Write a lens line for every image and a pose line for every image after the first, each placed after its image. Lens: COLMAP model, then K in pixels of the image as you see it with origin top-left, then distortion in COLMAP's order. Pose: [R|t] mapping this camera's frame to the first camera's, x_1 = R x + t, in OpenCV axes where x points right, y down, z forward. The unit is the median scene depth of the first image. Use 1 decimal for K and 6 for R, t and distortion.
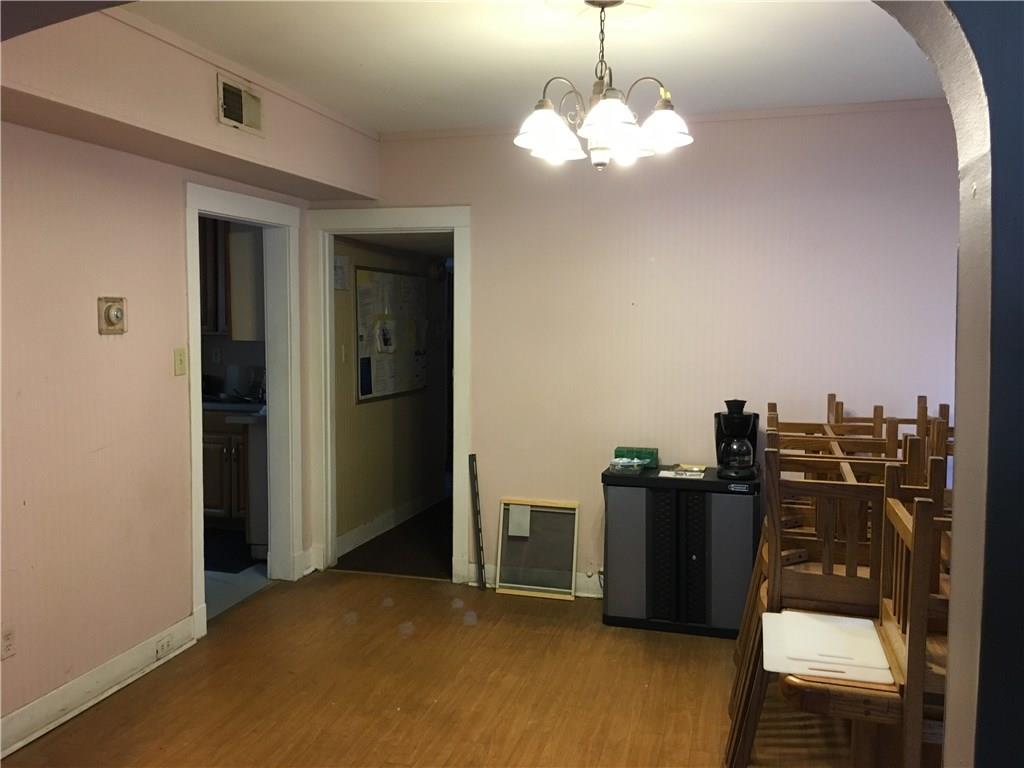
lens RADIAL K [[873.5, 0, 512.4], [0, 873.5, 389.8], [0, 0, 1]] dist [0.100326, -0.128577]
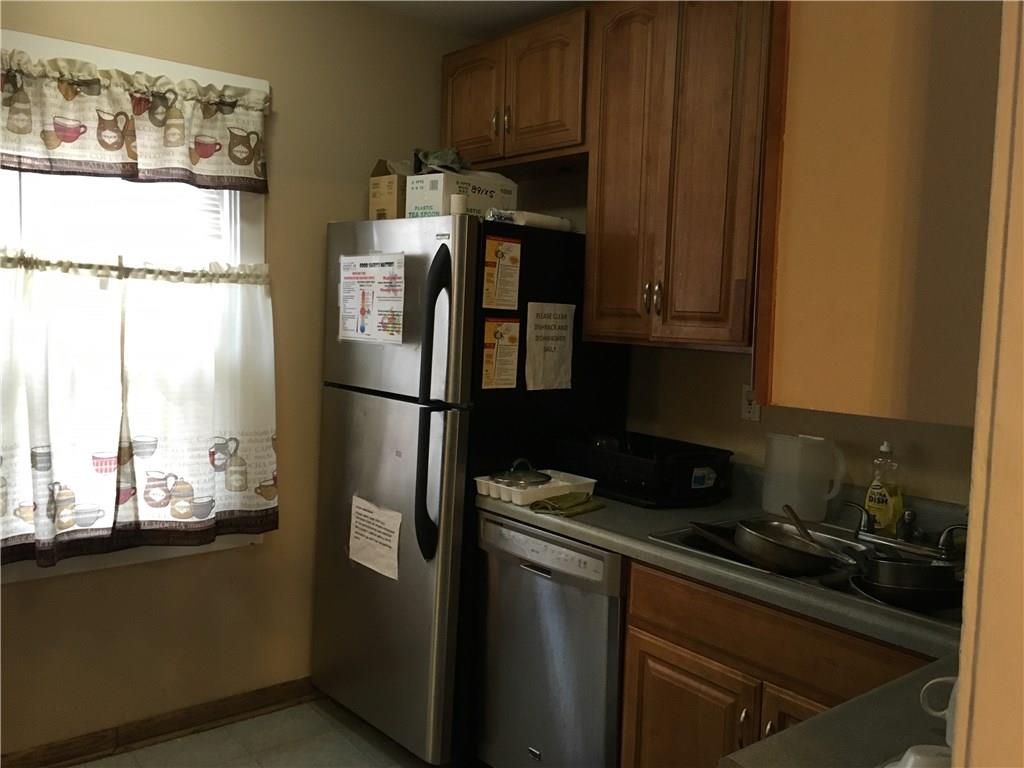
lens RADIAL K [[896.6, 0, 512.0], [0, 896.6, 384.0], [0, 0, 1]] dist [0.104292, -0.137729]
pose [[0.812350, 0.067231, -0.579281, -0.201412], [-0.072352, 0.997277, 0.014282, -0.048736], [0.578664, 0.030310, 0.815003, 0.648524]]
